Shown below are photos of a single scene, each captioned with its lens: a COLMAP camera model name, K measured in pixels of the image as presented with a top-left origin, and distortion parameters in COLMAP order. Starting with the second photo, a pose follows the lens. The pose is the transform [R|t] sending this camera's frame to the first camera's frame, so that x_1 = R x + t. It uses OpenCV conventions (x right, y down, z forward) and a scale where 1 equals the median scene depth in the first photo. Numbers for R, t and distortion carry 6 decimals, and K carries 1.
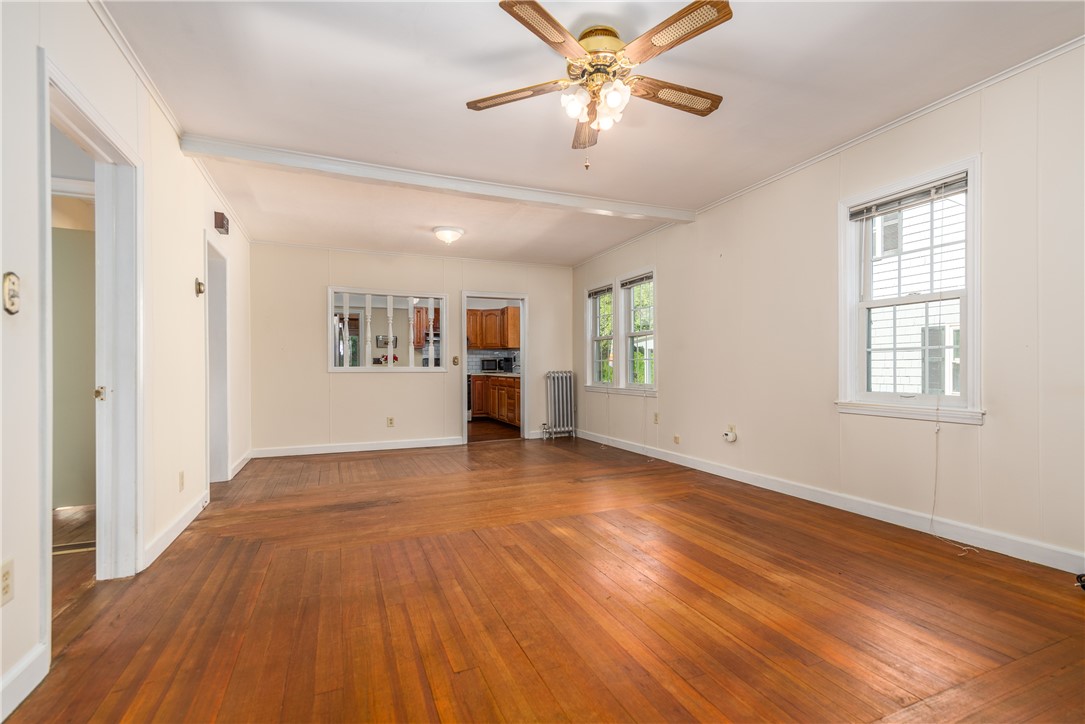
lens RADIAL K [[502.2, 0, 544.7], [0, 502.2, 368.2], [0, 0, 1]] dist [0.014612, -0.000093]
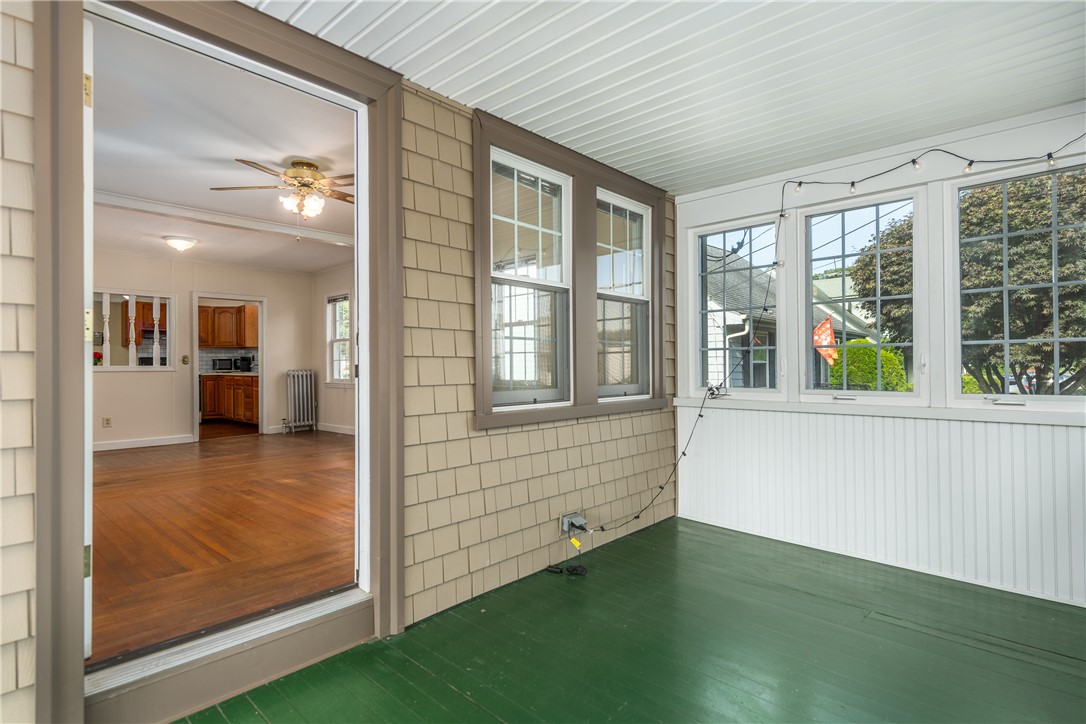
lens RADIAL K [[555.9, 0, 567.1], [0, 555.9, 362.0], [0, 0, 1]] dist [-0.000999, -0.000355]
pose [[0.901194, -0.001769, 0.433412, 0.032940], [0.006704, 0.999929, -0.009858, 0.005696], [-0.433363, 0.011790, 0.901142, -0.361496]]
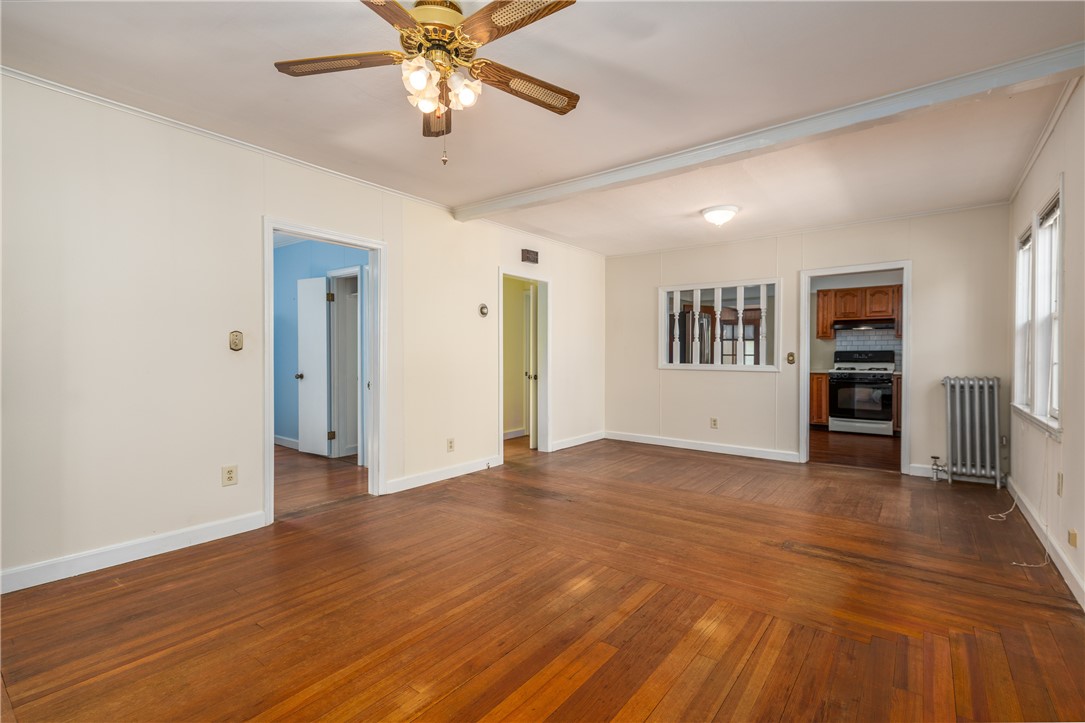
lens RADIAL K [[490.0, 0, 542.5], [0, 490.0, 361.5], [0, 0, 1]] dist [0.003521, -0.000162]
pose [[0.488620, 0.016608, -0.872339, 0.331770], [-0.002532, 0.999842, 0.017618, -0.023941], [0.872493, -0.006400, 0.488584, 0.269643]]
